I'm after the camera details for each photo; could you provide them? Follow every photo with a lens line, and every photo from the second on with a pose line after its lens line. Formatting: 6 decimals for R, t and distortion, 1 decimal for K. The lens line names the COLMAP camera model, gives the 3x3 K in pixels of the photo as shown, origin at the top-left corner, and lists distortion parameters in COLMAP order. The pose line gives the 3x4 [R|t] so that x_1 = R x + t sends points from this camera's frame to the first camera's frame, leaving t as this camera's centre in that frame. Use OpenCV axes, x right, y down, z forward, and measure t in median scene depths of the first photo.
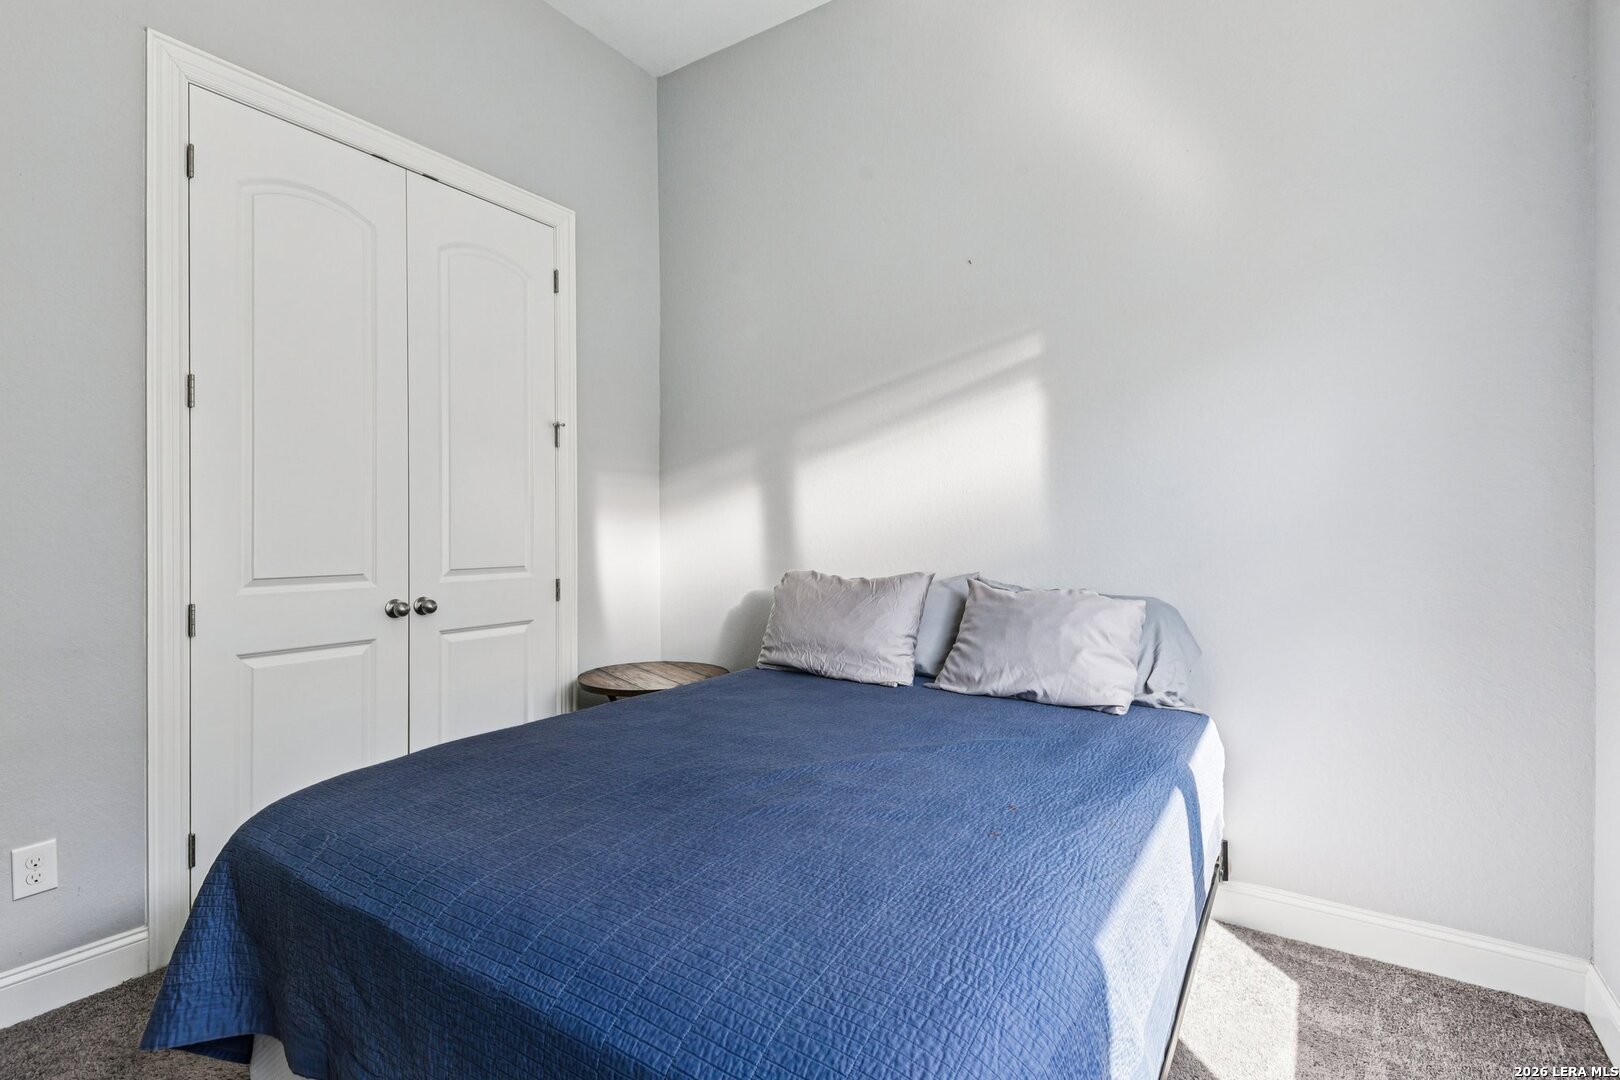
lens RADIAL K [[740.6, 0, 807.6], [0, 740.6, 535.2], [0, 0, 1]] dist [0.033073, -0.020286]
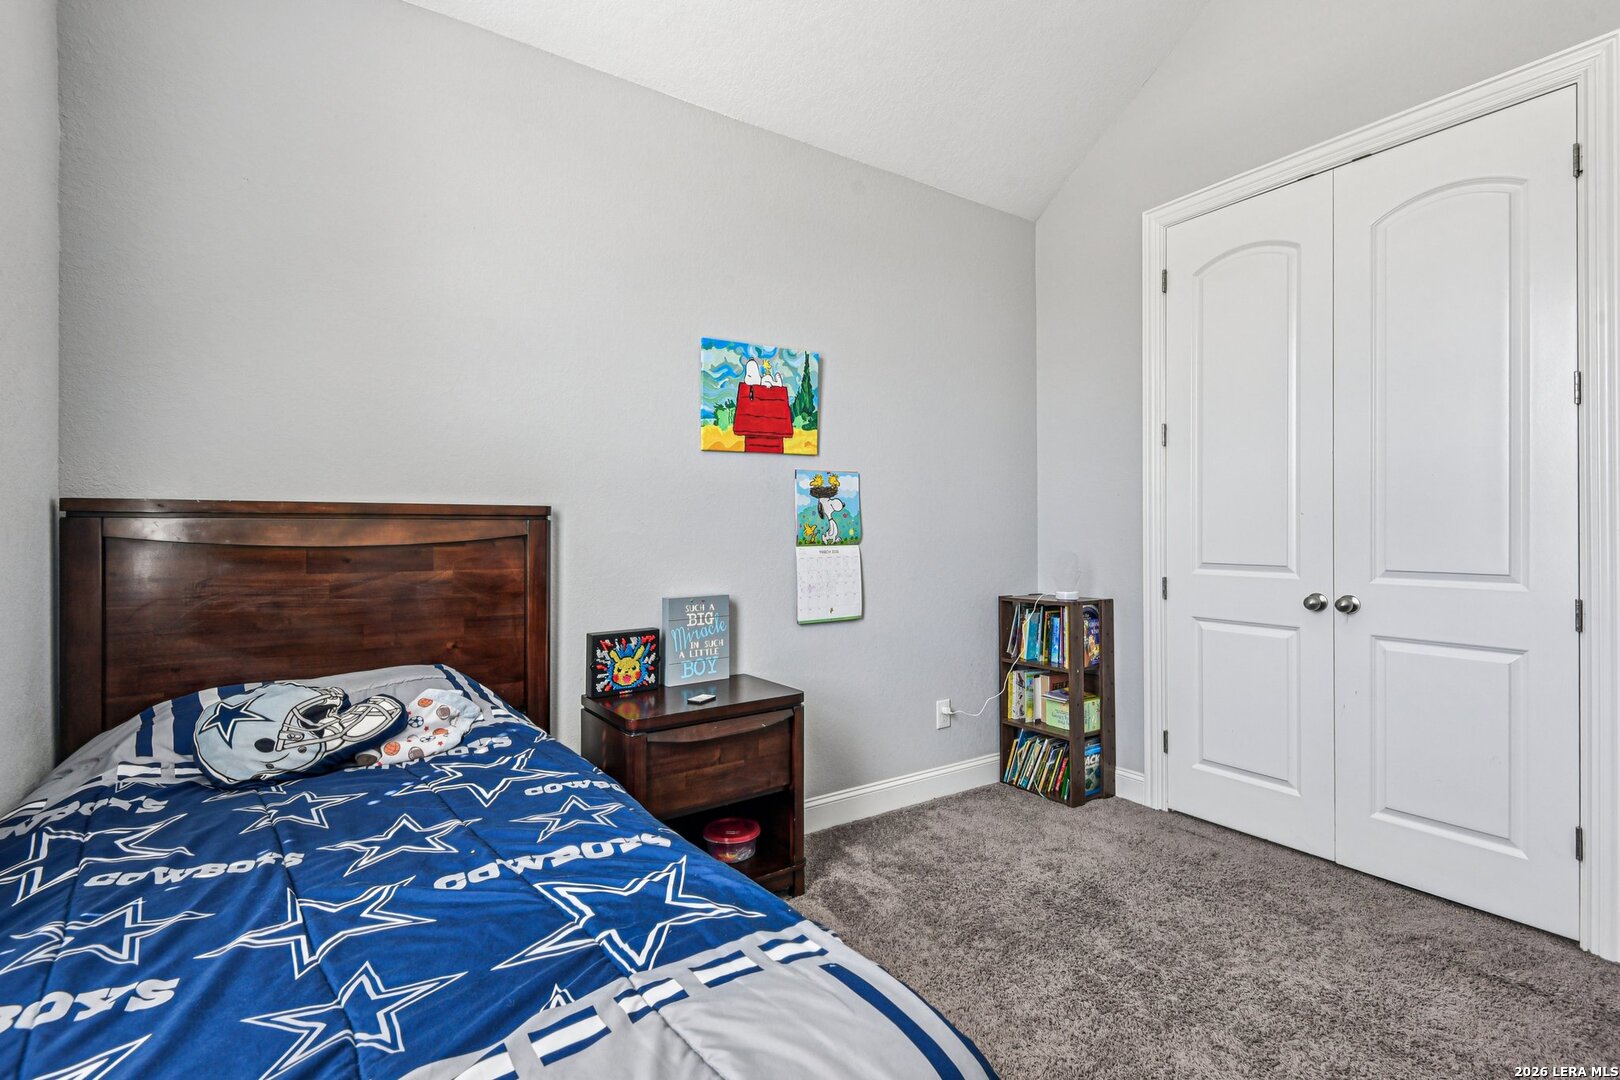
lens RADIAL K [[740.6, 0, 807.6], [0, 740.6, 535.2], [0, 0, 1]] dist [0.033073, -0.020286]
pose [[-0.394170, 0.022310, -0.918767, 0.681811], [0.005534, 0.999745, 0.021902, -0.021922], [0.919021, 0.003549, -0.394193, 0.754689]]
